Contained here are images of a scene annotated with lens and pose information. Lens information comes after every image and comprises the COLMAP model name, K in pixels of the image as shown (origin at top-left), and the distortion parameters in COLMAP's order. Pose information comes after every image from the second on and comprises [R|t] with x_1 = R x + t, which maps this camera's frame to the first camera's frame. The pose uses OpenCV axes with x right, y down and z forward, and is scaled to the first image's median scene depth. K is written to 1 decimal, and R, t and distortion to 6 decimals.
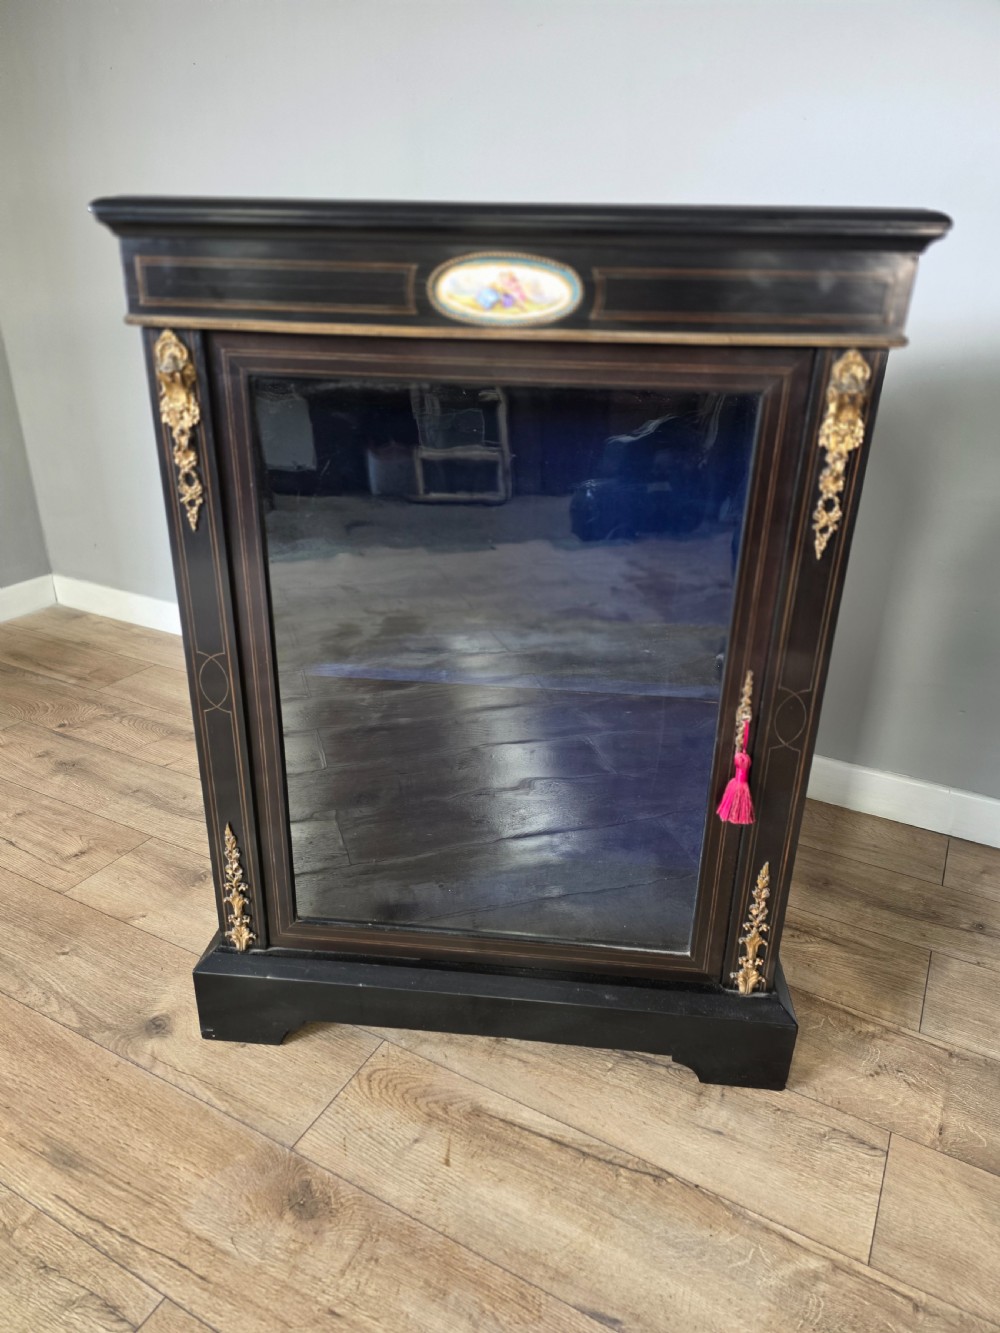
lens RADIAL K [[893.6, 0, 501.2], [0, 893.6, 675.6], [0, 0, 1]] dist [0.065180, -0.068422]
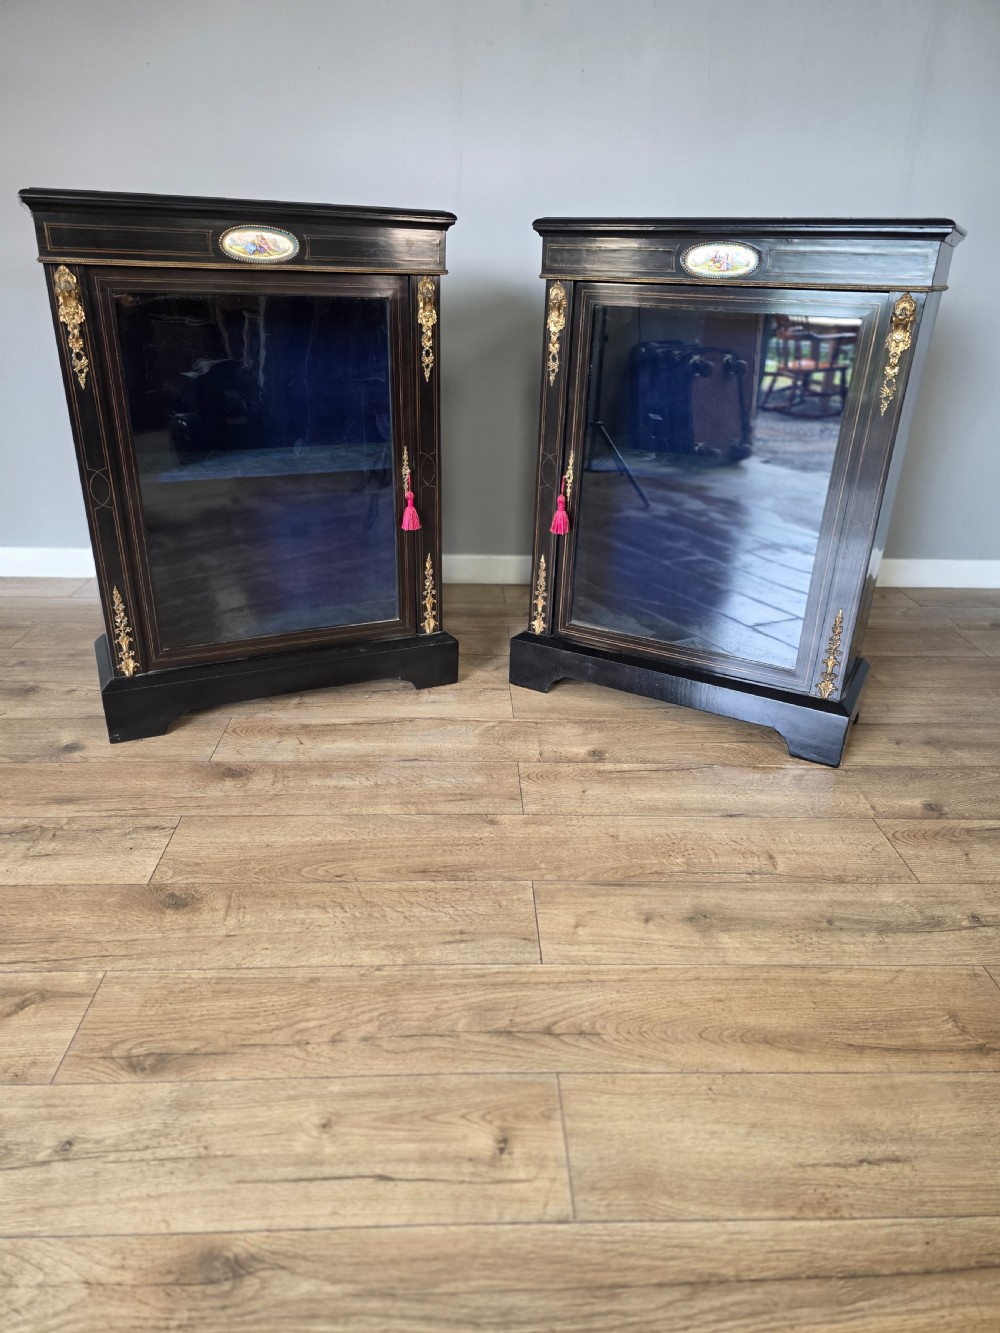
lens RADIAL K [[894.4, 0, 502.0], [0, 894.4, 670.9], [0, 0, 1]] dist [0.069246, -0.072070]
pose [[0.859806, -0.207706, 0.466468, -0.533456], [0.196826, 0.977749, 0.072572, 0.357359], [-0.471162, 0.029415, 0.881556, -0.778941]]
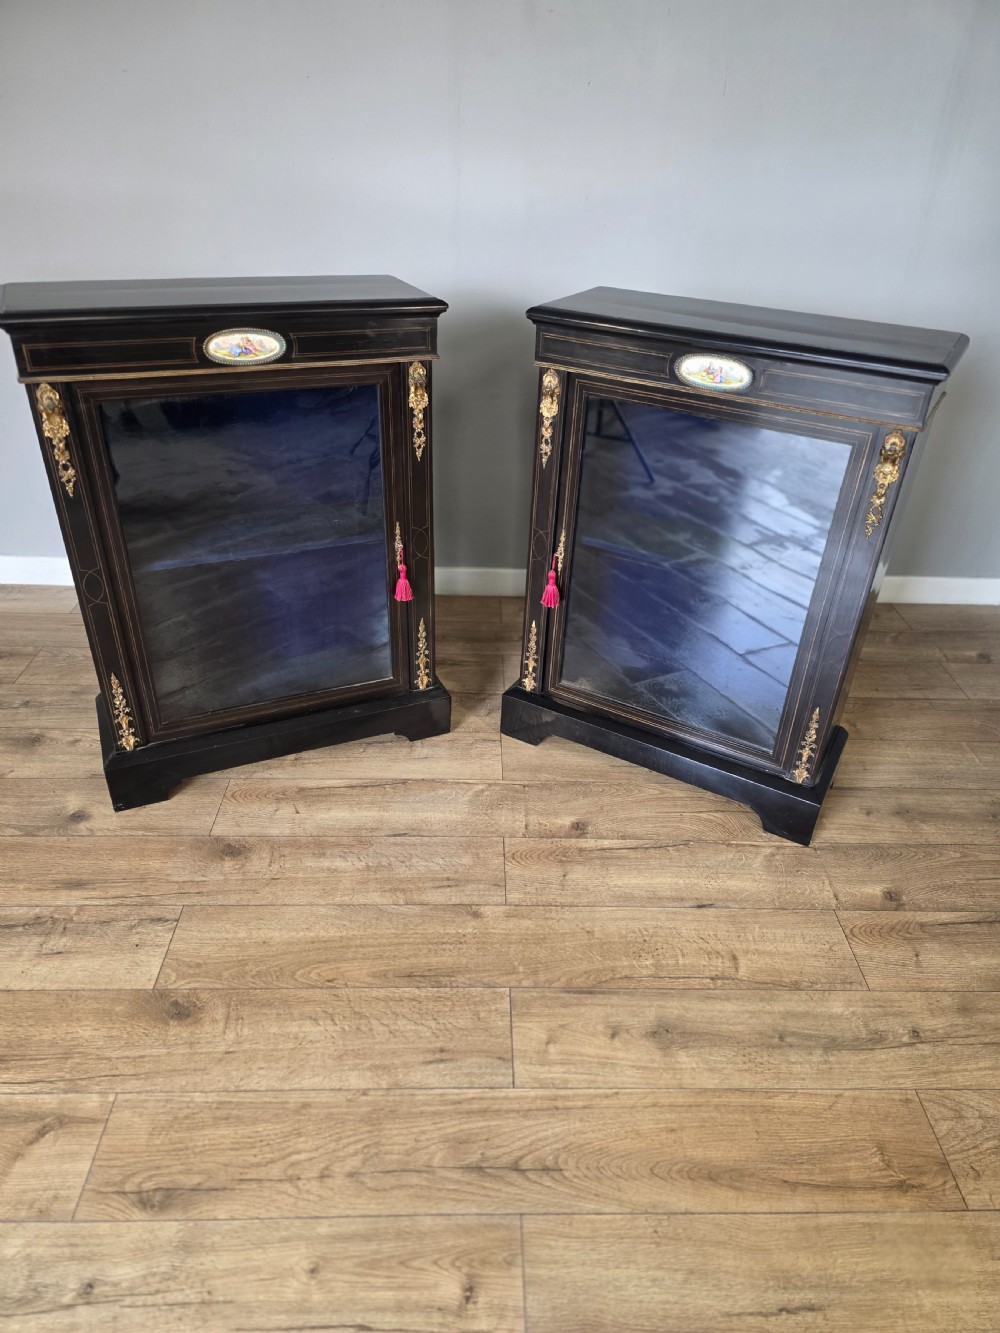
lens RADIAL K [[893.6, 0, 513.1], [0, 893.6, 673.0], [0, 0, 1]] dist [0.065180, -0.068422]
pose [[0.863735, -0.255754, 0.434225, -0.420306], [0.180535, 0.961496, 0.207203, -0.044916], [-0.470499, -0.100576, 0.876650, -0.832610]]
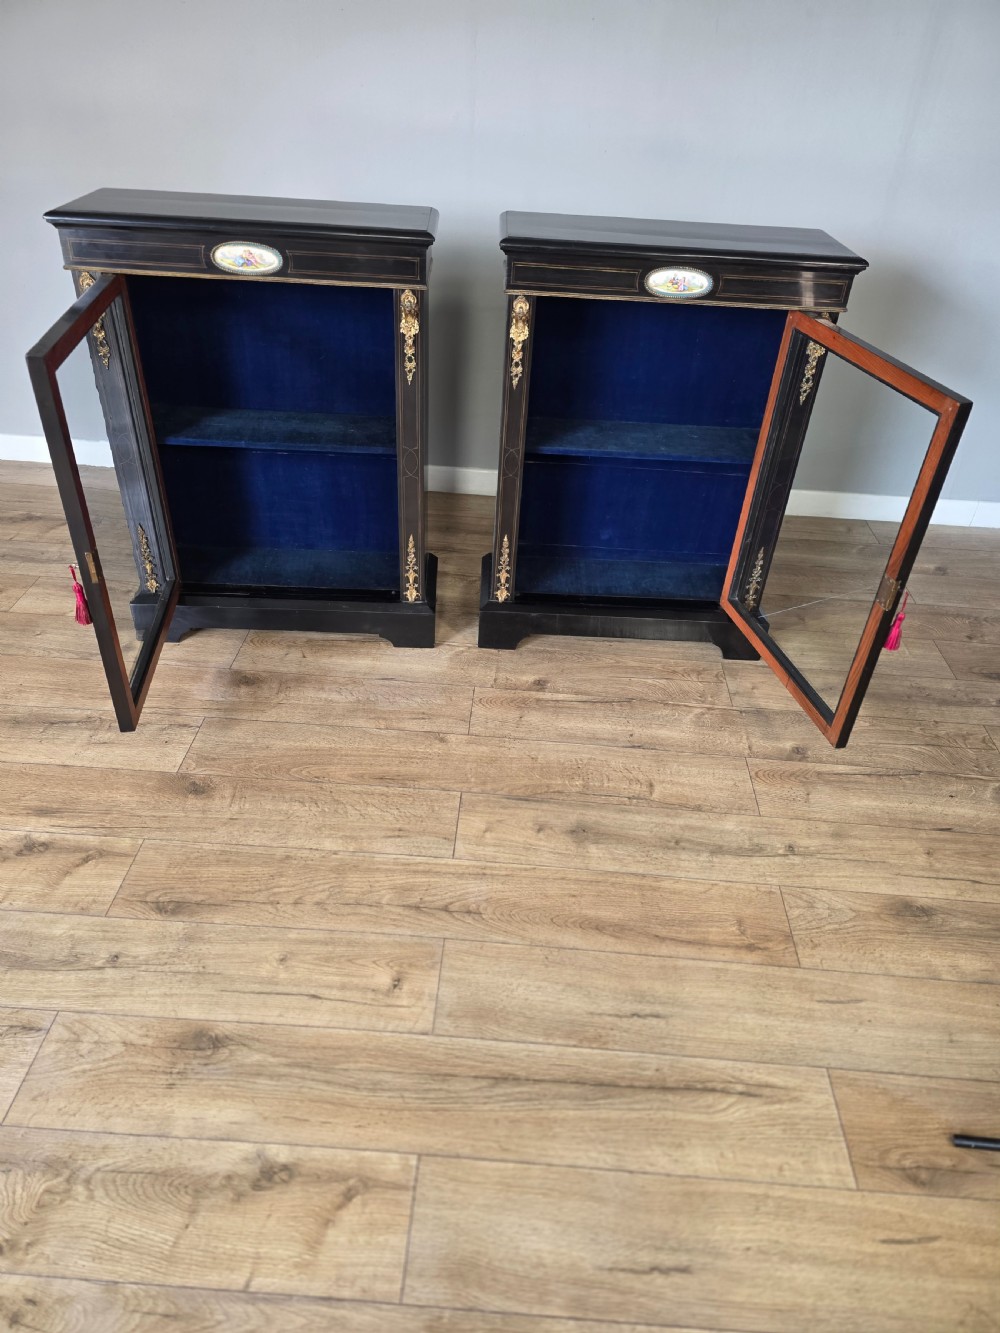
lens RADIAL K [[894.4, 0, 510.0], [0, 894.4, 666.0], [0, 0, 1]] dist [0.069246, -0.072070]
pose [[0.901281, -0.229507, 0.367449, -0.433396], [0.141502, 0.957583, 0.251023, 0.079732], [-0.409475, -0.174248, 0.895527, -1.222688]]
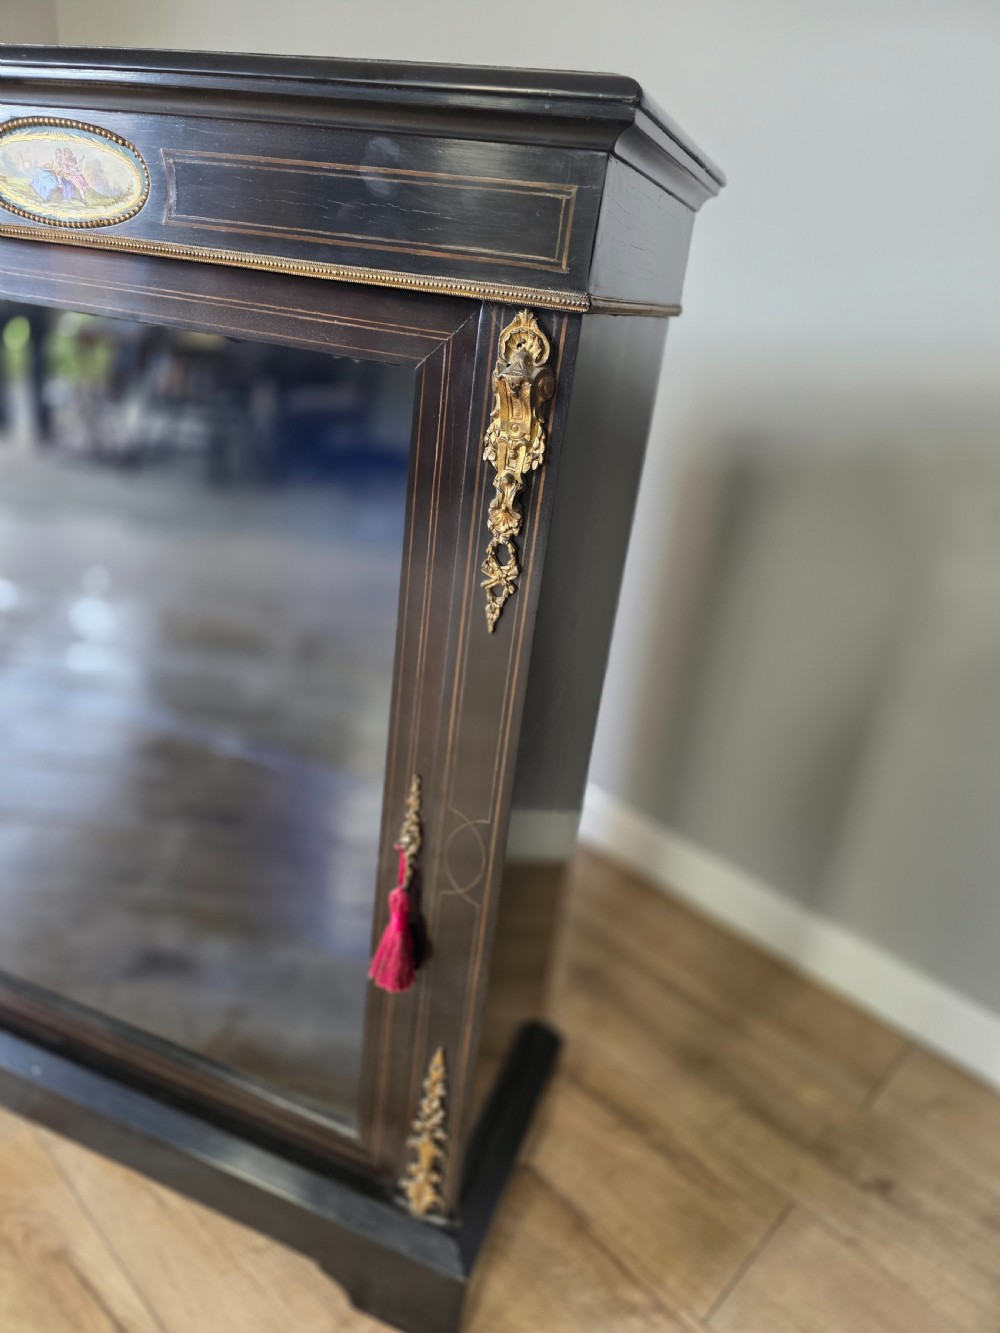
lens RADIAL K [[893.6, 0, 497.4], [0, 893.6, 677.7], [0, 0, 1]] dist [0.065180, -0.068422]
pose [[0.960554, 0.184934, -0.207688, 0.445169], [-0.187562, 0.982227, 0.007145, -0.091894], [0.205318, 0.032092, 0.978169, 0.323522]]
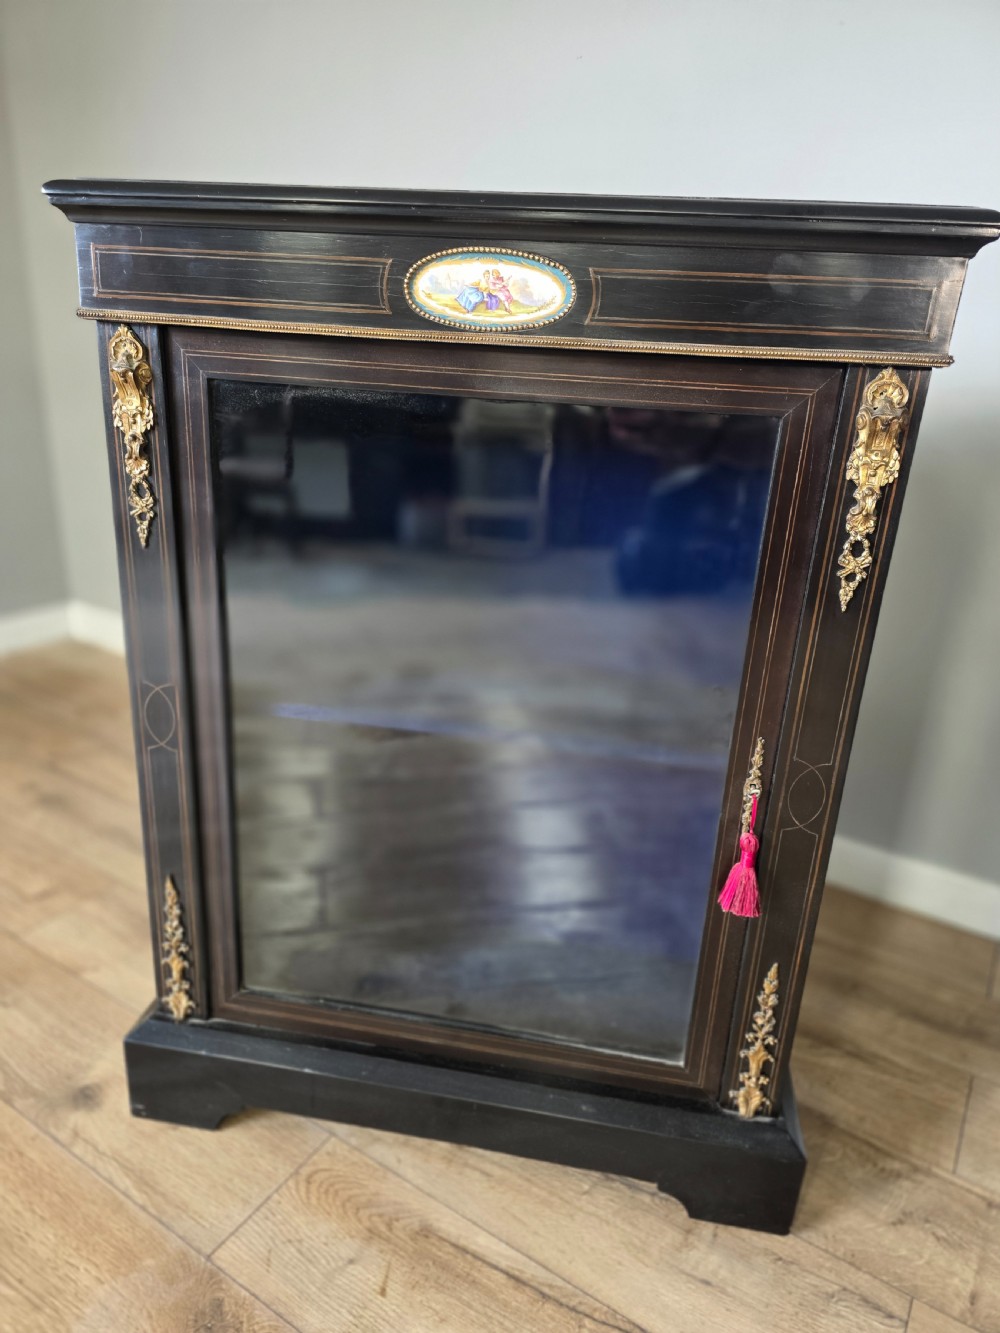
lens RADIAL K [[893.6, 0, 494.7], [0, 893.6, 680.1], [0, 0, 1]] dist [0.065180, -0.068422]
pose [[0.996905, 0.053951, -0.057182, 0.065813], [-0.057386, 0.996533, -0.060246, 0.006180], [0.053734, 0.063341, 0.996544, 0.116242]]
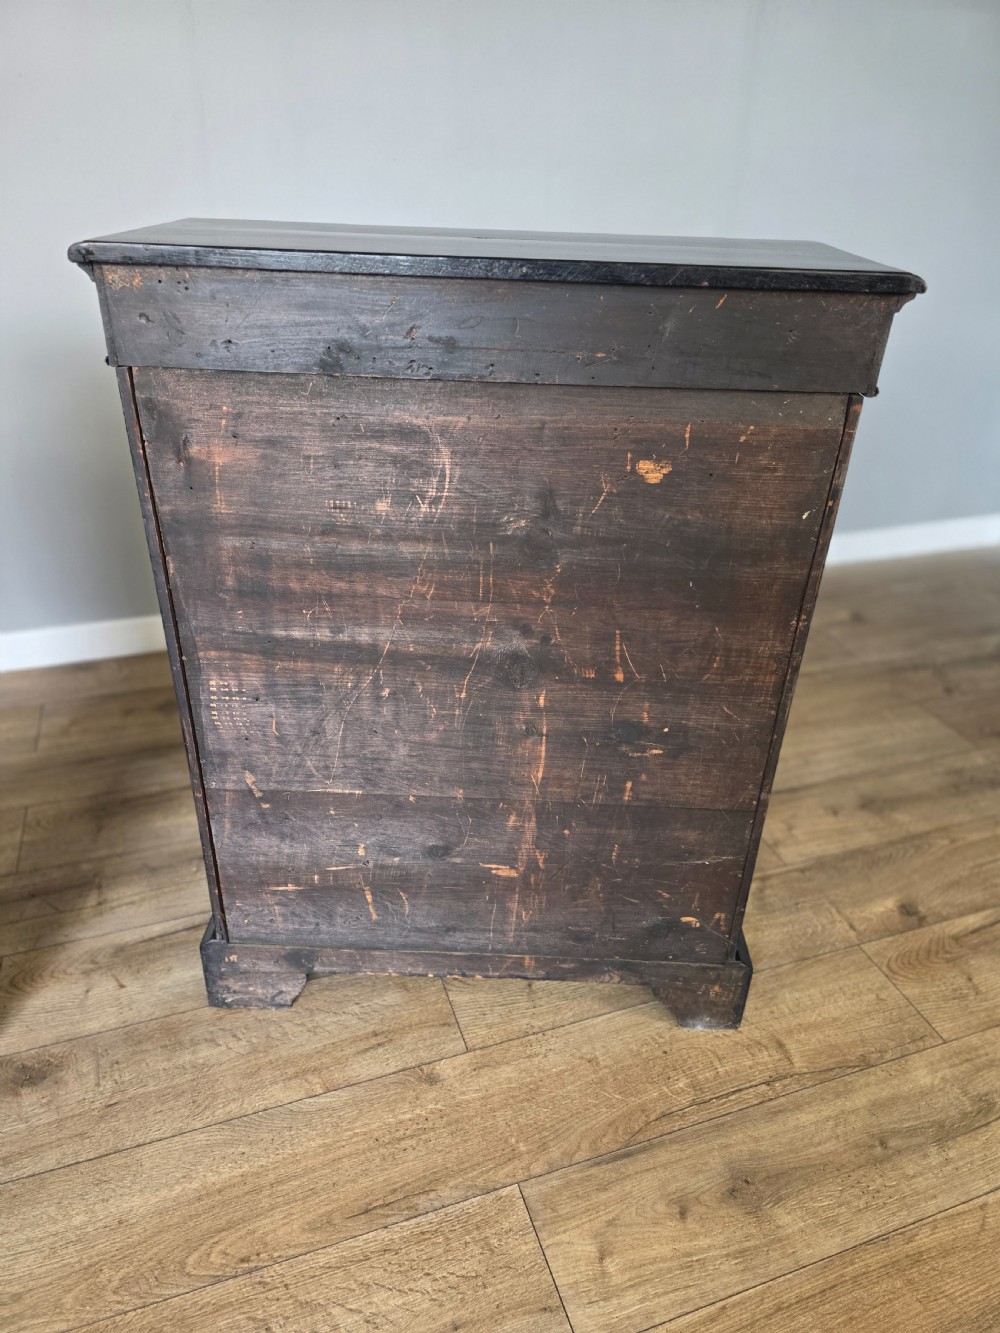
lens RADIAL K [[893.6, 0, 493.7], [0, 893.6, 661.7], [0, 0, 1]] dist [0.065180, -0.068422]
pose [[0.675274, -0.360962, 0.643204, -0.370285], [0.287419, 0.931906, 0.221229, -0.013480], [-0.679261, 0.035478, 0.733039, -0.299710]]
